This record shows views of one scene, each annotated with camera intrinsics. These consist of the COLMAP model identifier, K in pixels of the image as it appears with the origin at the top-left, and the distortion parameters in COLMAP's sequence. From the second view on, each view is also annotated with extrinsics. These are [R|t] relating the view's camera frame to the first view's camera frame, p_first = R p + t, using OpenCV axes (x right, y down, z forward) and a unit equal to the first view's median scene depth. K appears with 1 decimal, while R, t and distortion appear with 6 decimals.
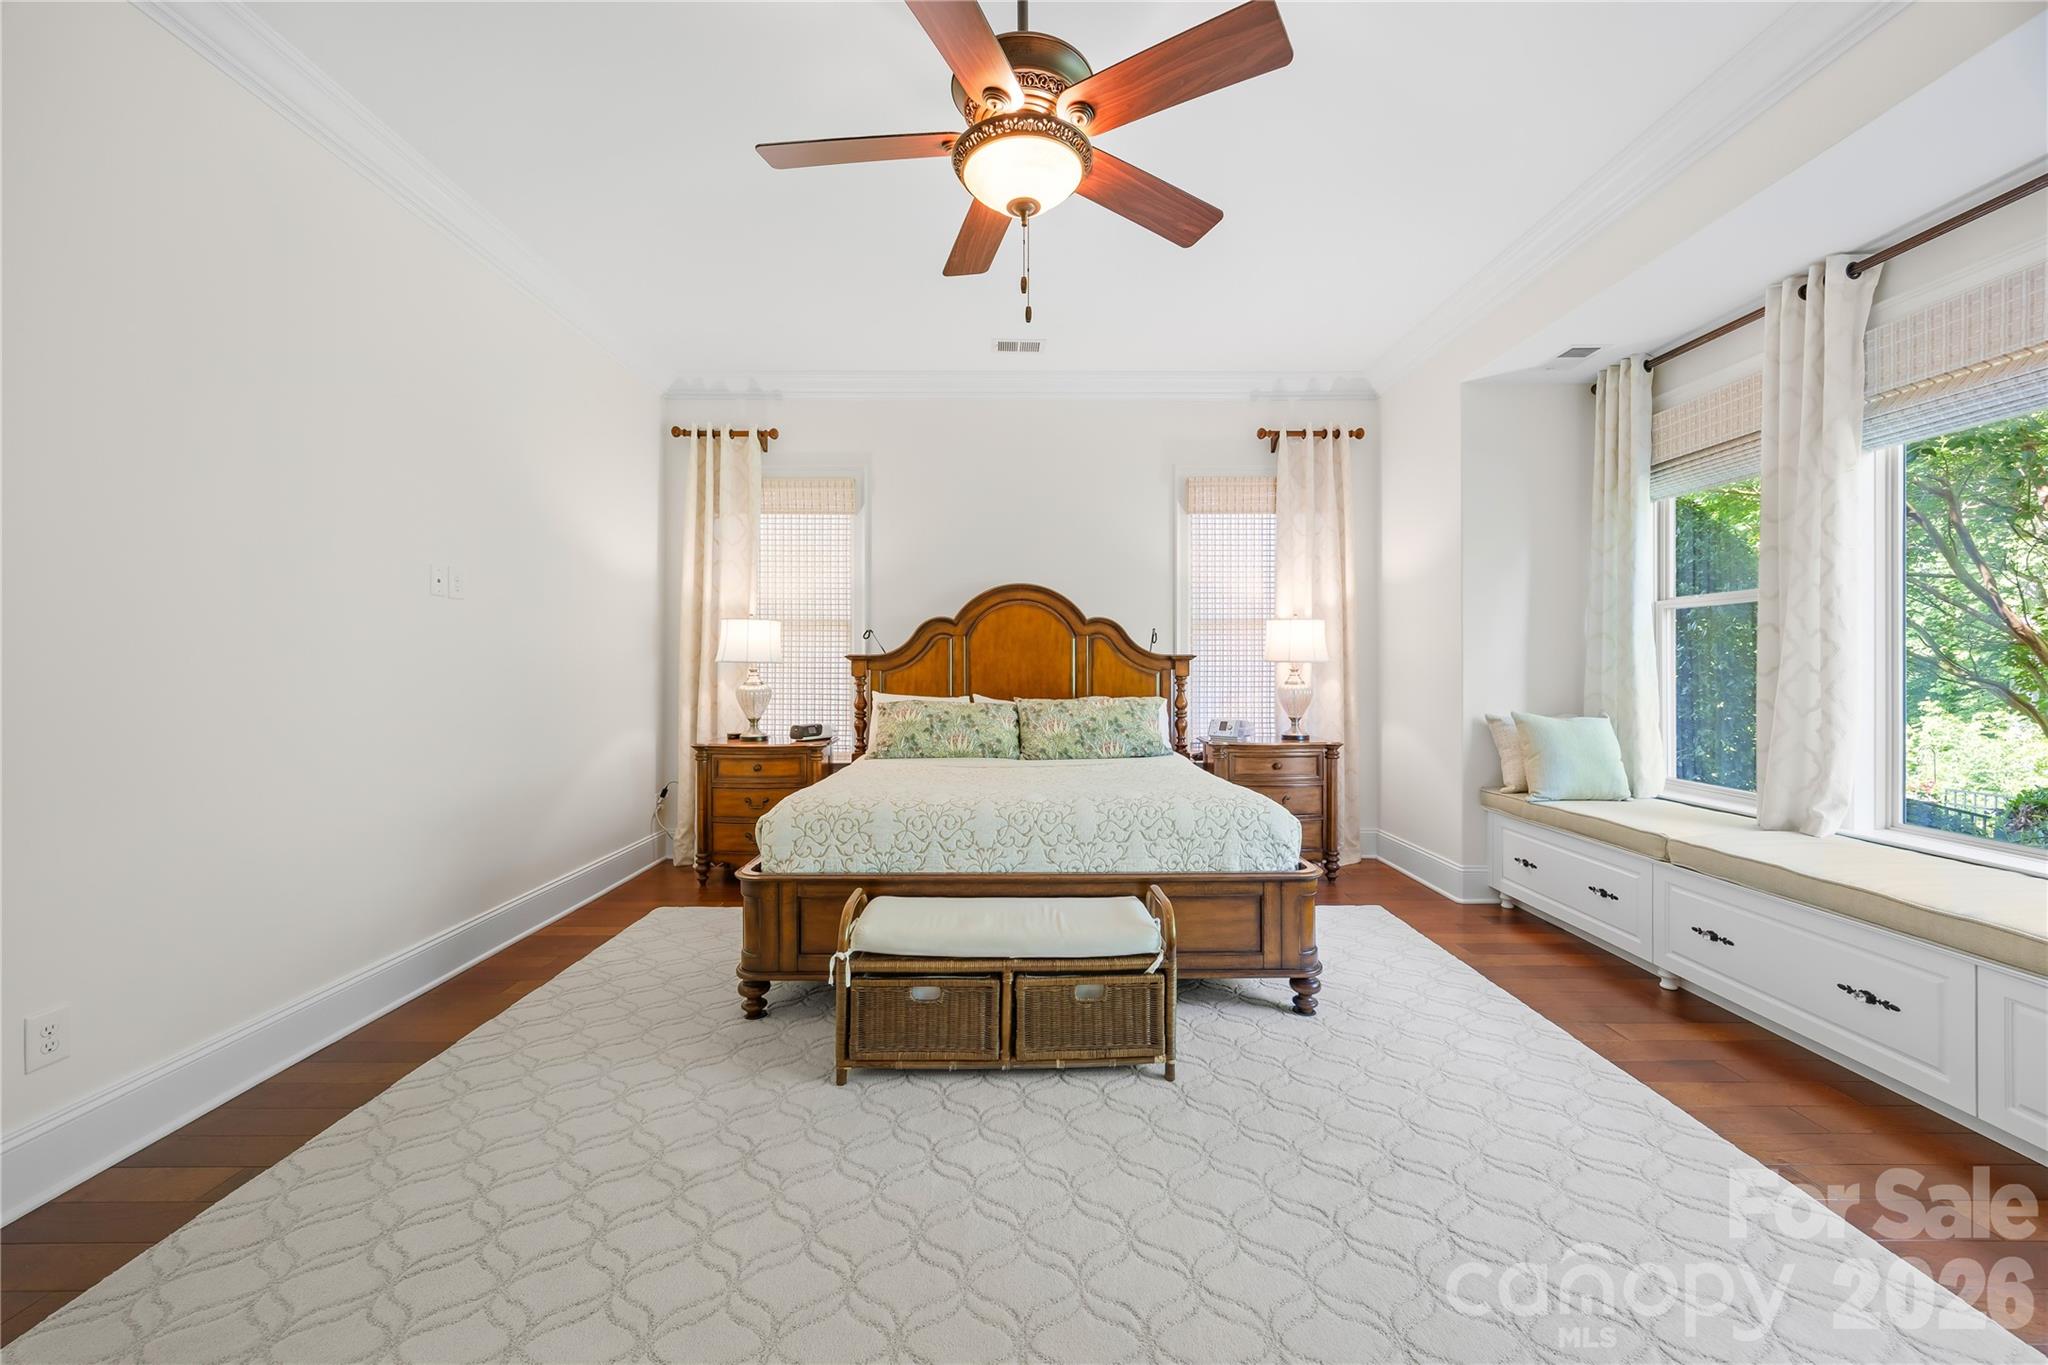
lens RADIAL K [[787.8, 0, 1032.4], [0, 787.8, 655.2], [0, 0, 1]] dist [-0.004156, -0.000044]
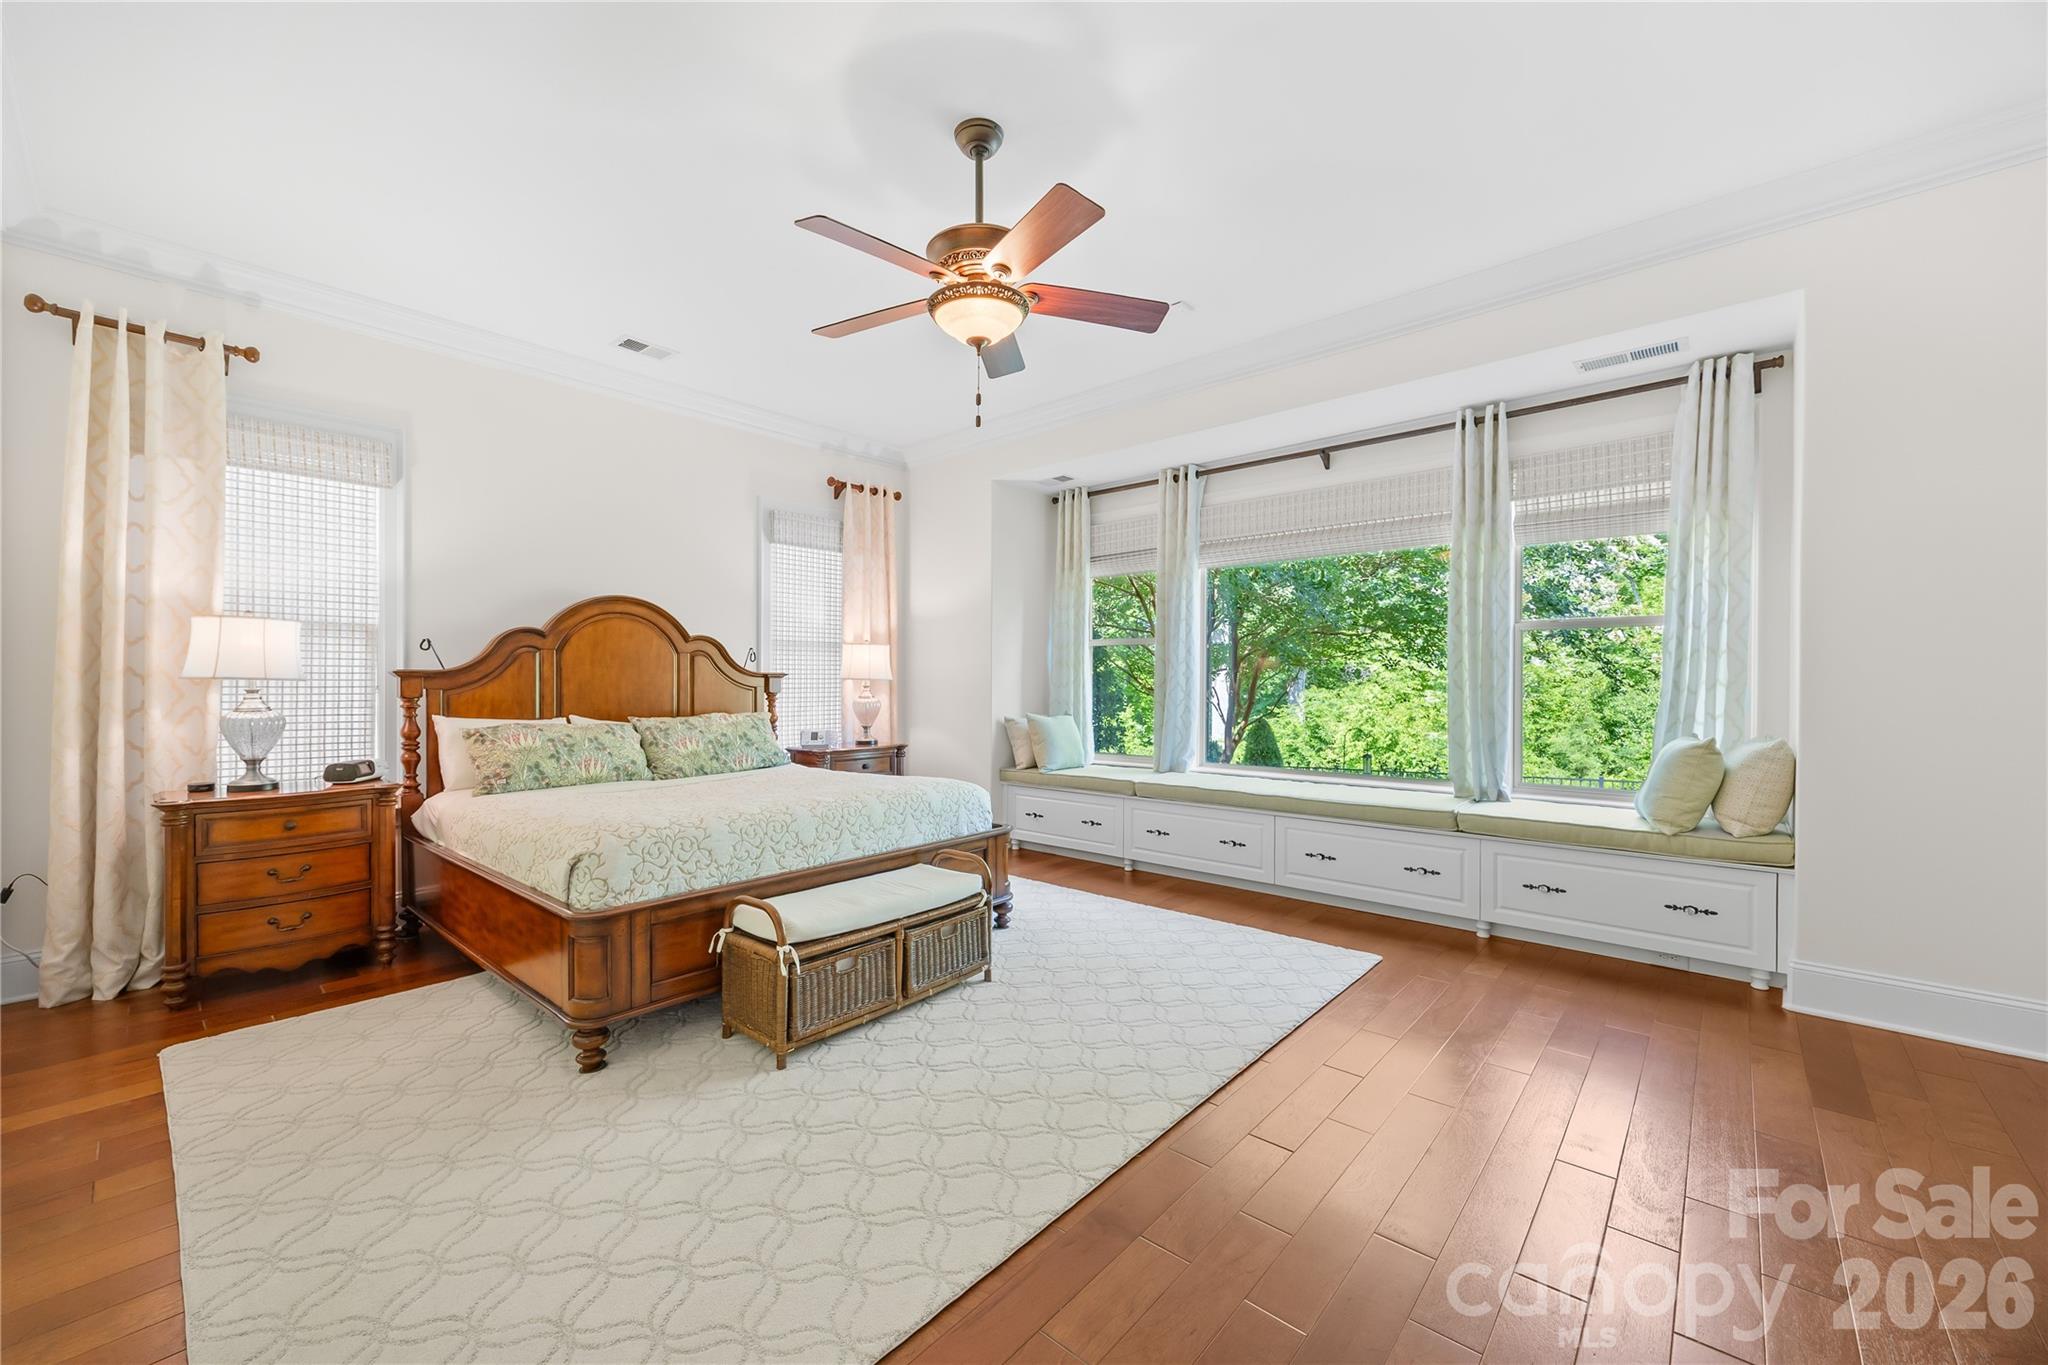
lens RADIAL K [[800.4, 0, 1019.6], [0, 800.4, 675.8], [0, 0, 1]] dist [-0.003315, -0.000052]
pose [[0.666415, 0.004655, 0.745567, -0.451582], [-0.006656, 0.999978, -0.000295, 0.001714], [-0.745552, -0.004766, 0.666431, 0.013667]]
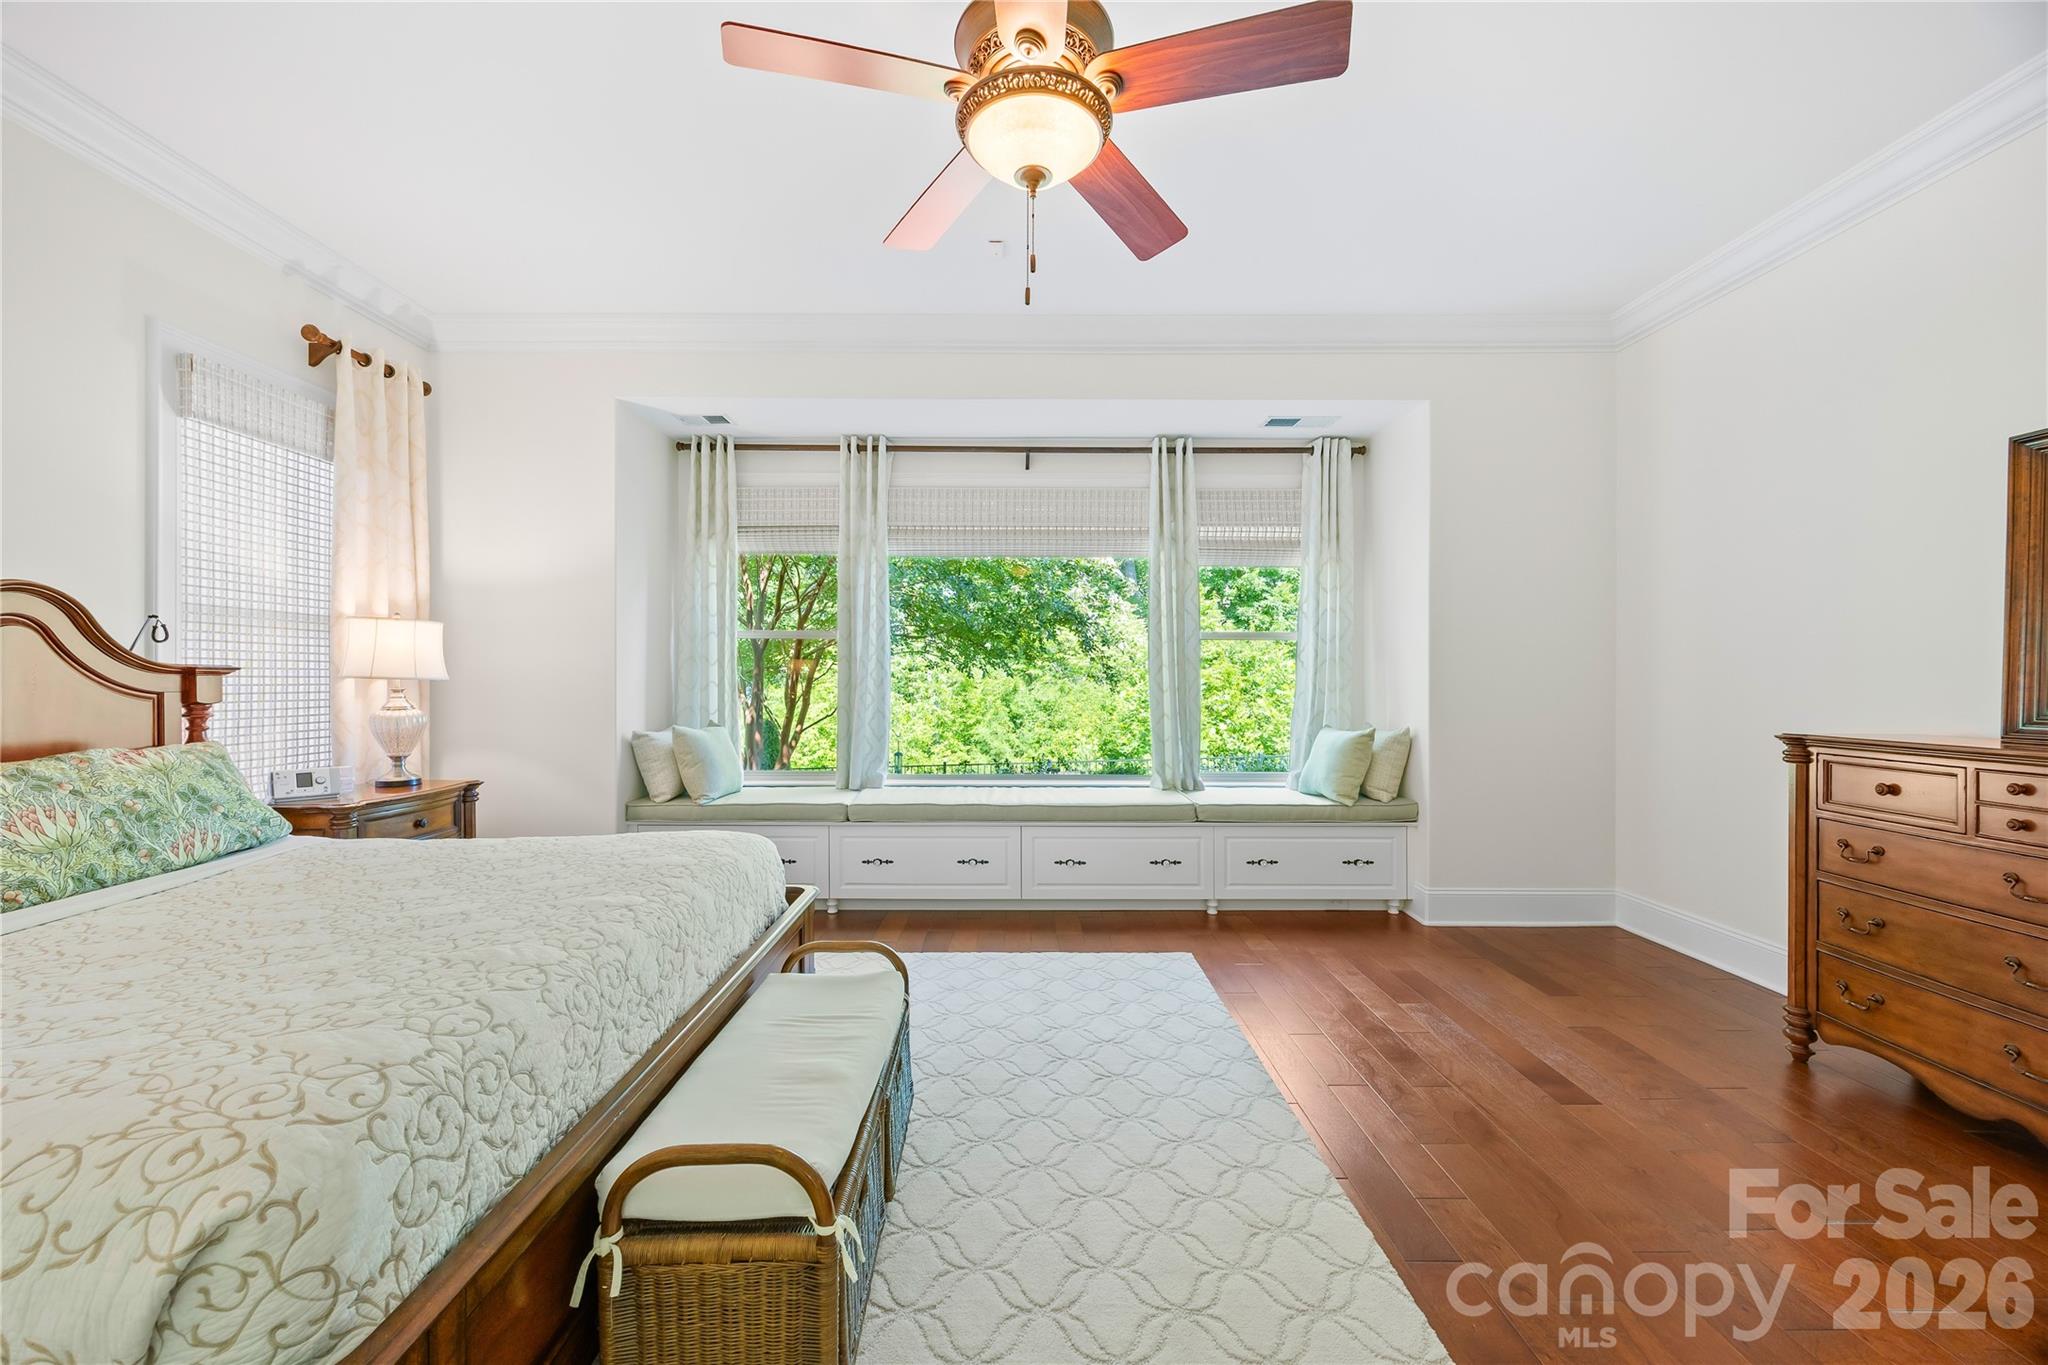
lens RADIAL K [[782.4, 0, 1018.7], [0, 782.4, 676.2], [0, 0, 1]] dist [-0.000606, 0.000139]
pose [[-0.002284, 0.007137, 0.999972, -0.414409], [-0.012626, 0.999895, -0.007165, 0.004364], [-0.999918, -0.012642, -0.002194, 0.463649]]
